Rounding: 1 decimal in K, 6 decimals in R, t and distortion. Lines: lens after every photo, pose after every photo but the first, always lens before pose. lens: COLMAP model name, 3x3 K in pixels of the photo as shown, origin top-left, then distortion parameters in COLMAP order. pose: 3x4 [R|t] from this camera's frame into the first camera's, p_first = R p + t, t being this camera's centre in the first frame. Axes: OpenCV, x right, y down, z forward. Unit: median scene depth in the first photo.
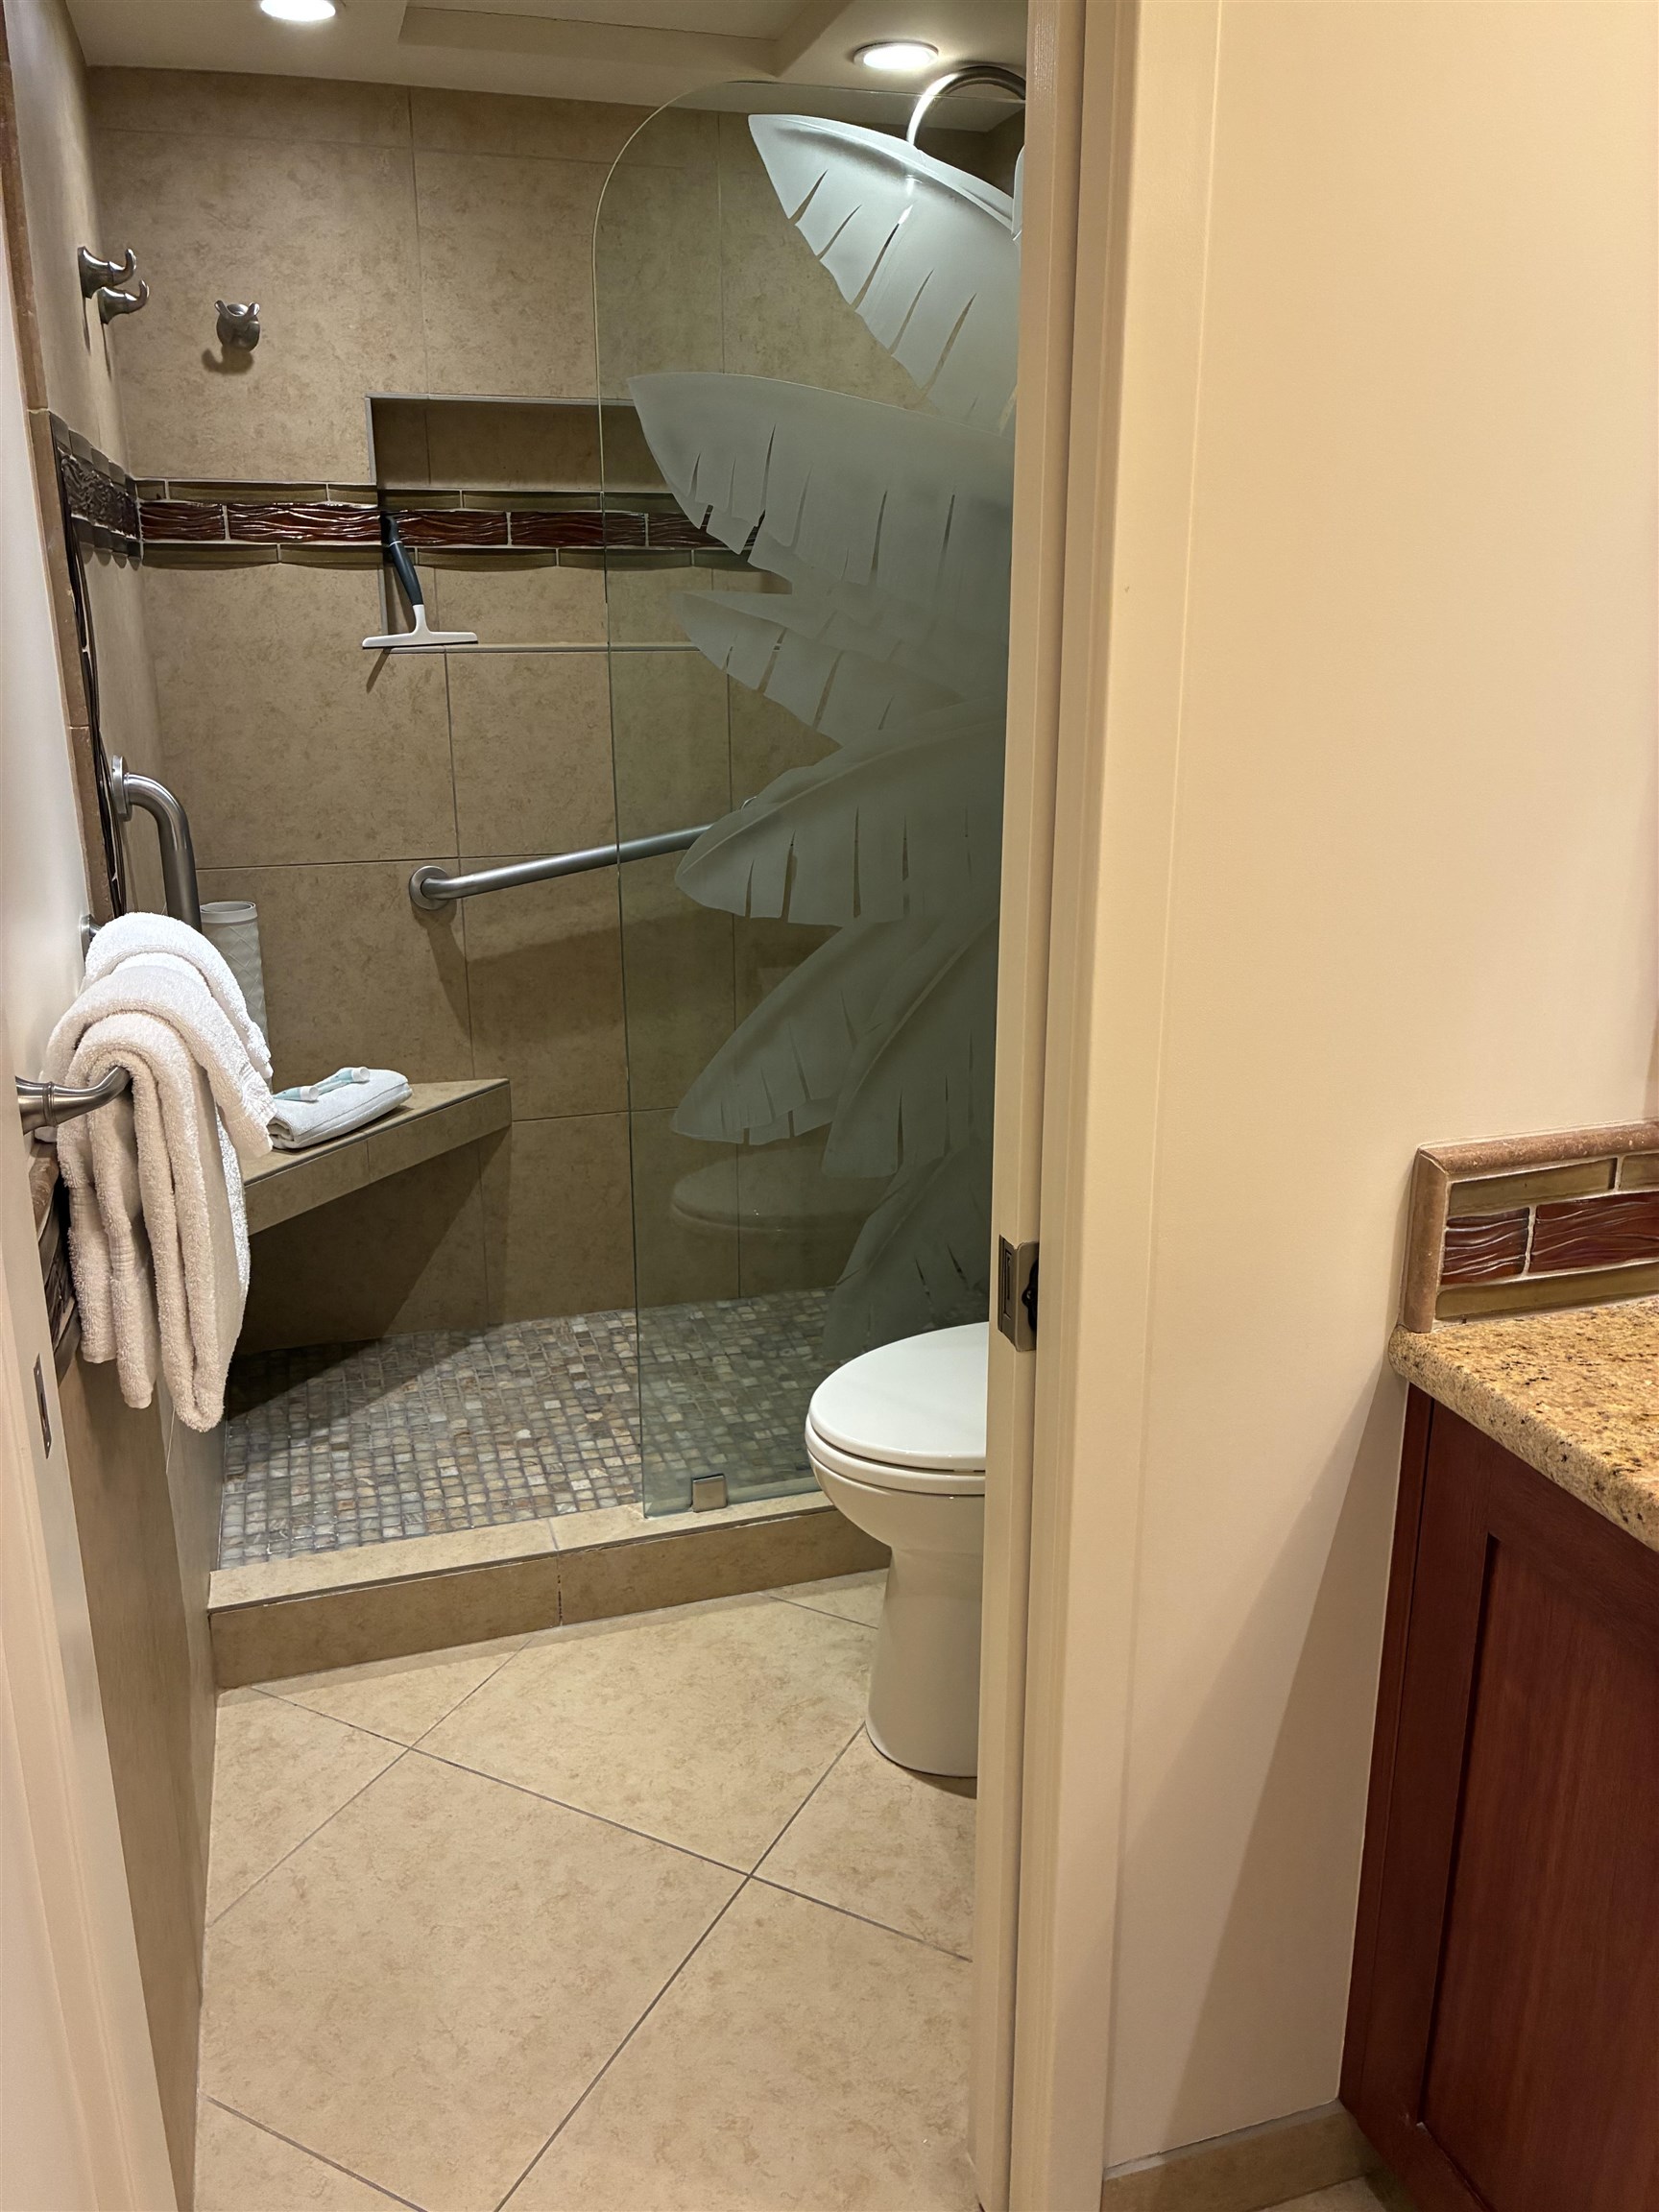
lens RADIAL K [[1681.5, 0, 818.7], [0, 1681.5, 1104.8], [0, 0, 1]] dist [0.051768, -0.064449]
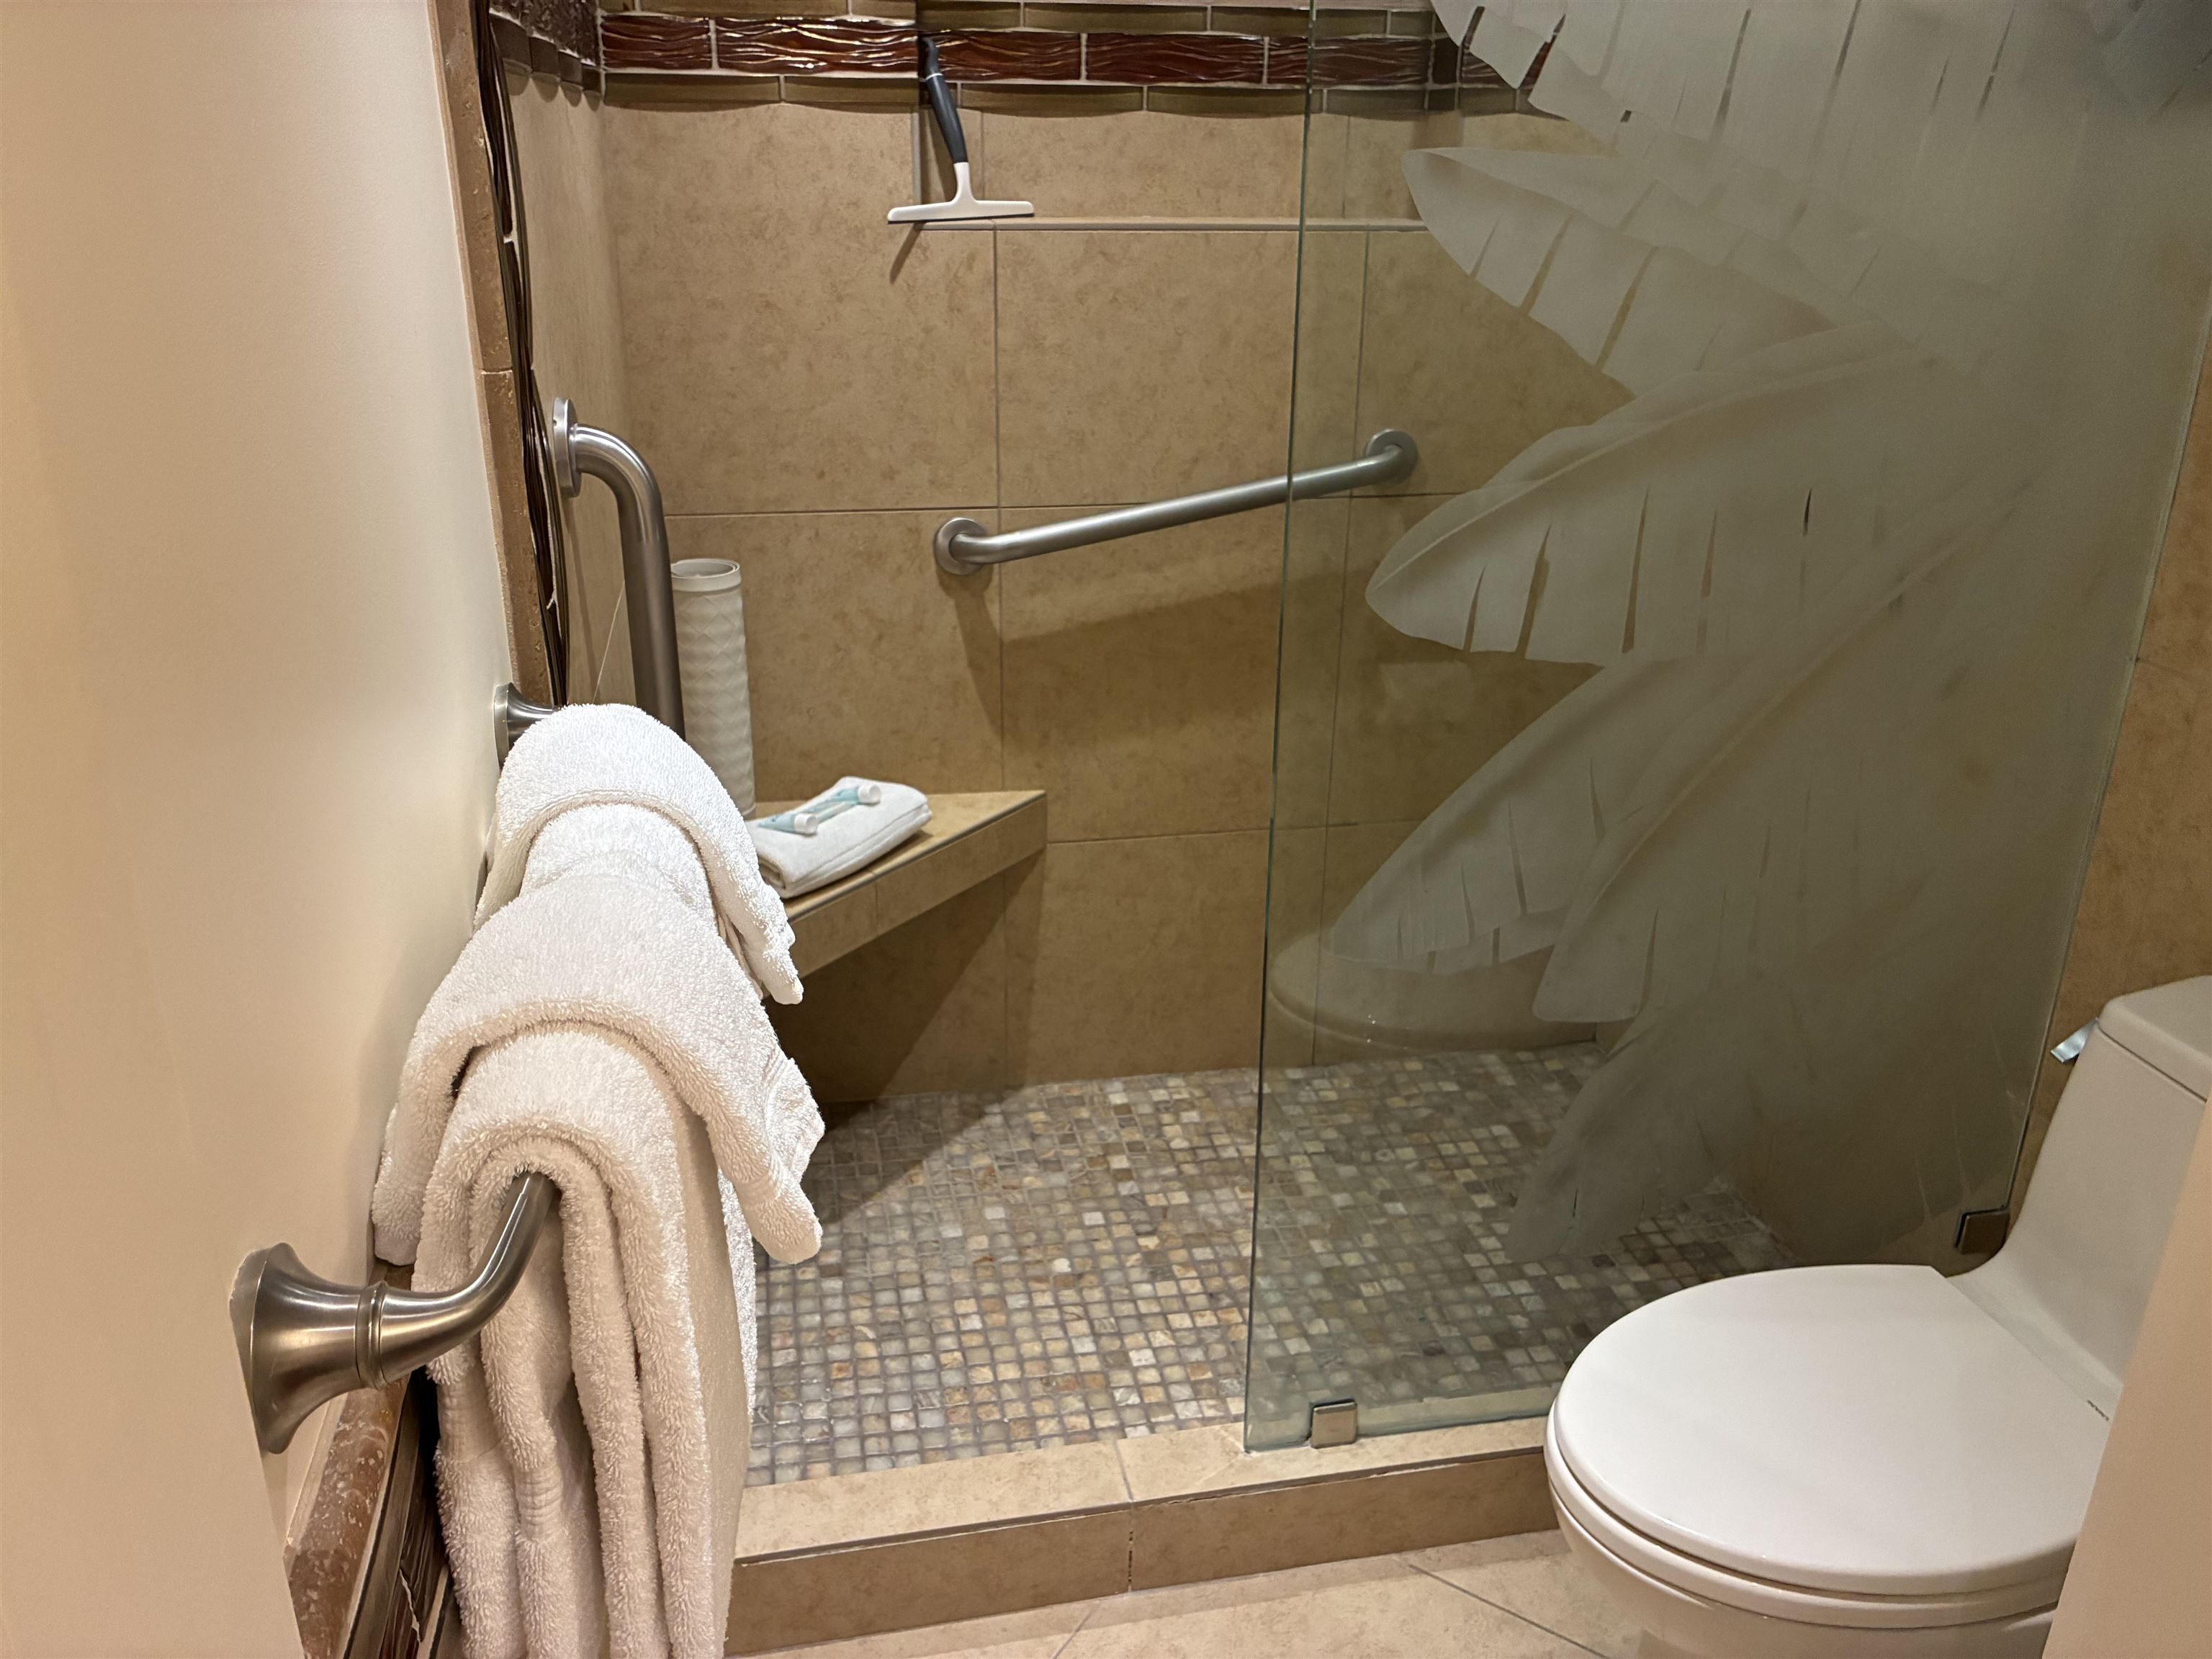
lens RADIAL K [[1681.5, 0, 1098.9], [0, 1681.5, 835.5], [0, 0, 1]] dist [0.051768, -0.064449]
pose [[0.994786, 0.049106, -0.089385, -0.093346], [-0.040738, 0.994819, 0.093141, -0.071779], [0.093496, -0.089014, 0.991632, 0.236722]]
